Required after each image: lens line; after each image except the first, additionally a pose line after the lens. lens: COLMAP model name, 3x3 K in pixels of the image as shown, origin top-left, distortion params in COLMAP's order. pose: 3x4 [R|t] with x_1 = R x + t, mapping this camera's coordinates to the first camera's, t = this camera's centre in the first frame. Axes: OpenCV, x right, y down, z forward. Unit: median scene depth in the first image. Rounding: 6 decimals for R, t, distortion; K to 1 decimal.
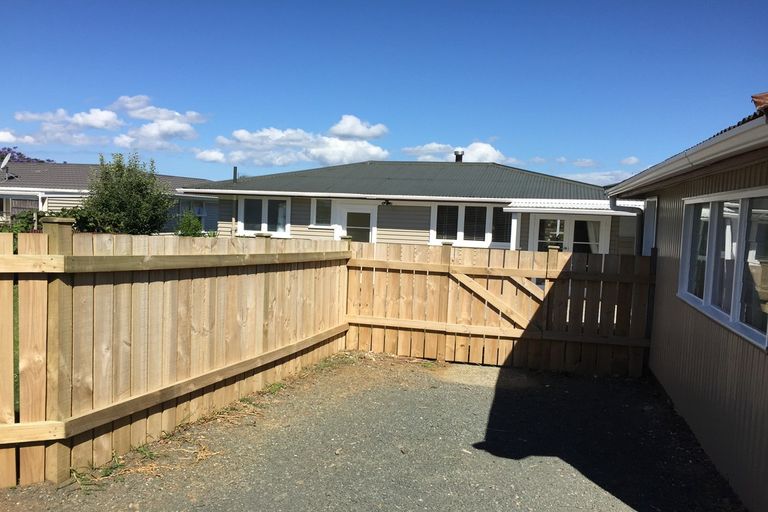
lens RADIAL K [[626.8, 0, 383.9], [0, 626.8, 258.2], [0, 0, 1]] dist [0.009084, -0.009611]
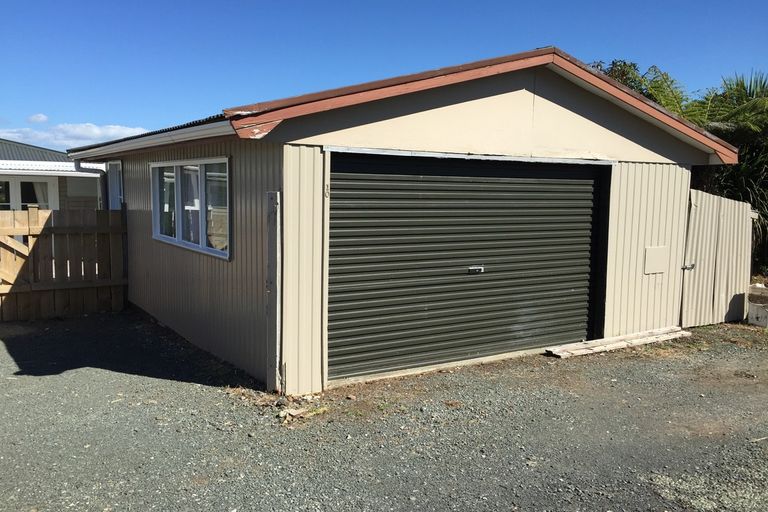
lens RADIAL K [[626.8, 0, 384.4], [0, 626.8, 255.4], [0, 0, 1]] dist [0.009084, -0.009611]
pose [[0.651308, -0.098551, 0.752387, -0.160720], [0.055346, 0.995059, 0.082427, 0.011633], [-0.756793, -0.012044, 0.653544, -0.172150]]
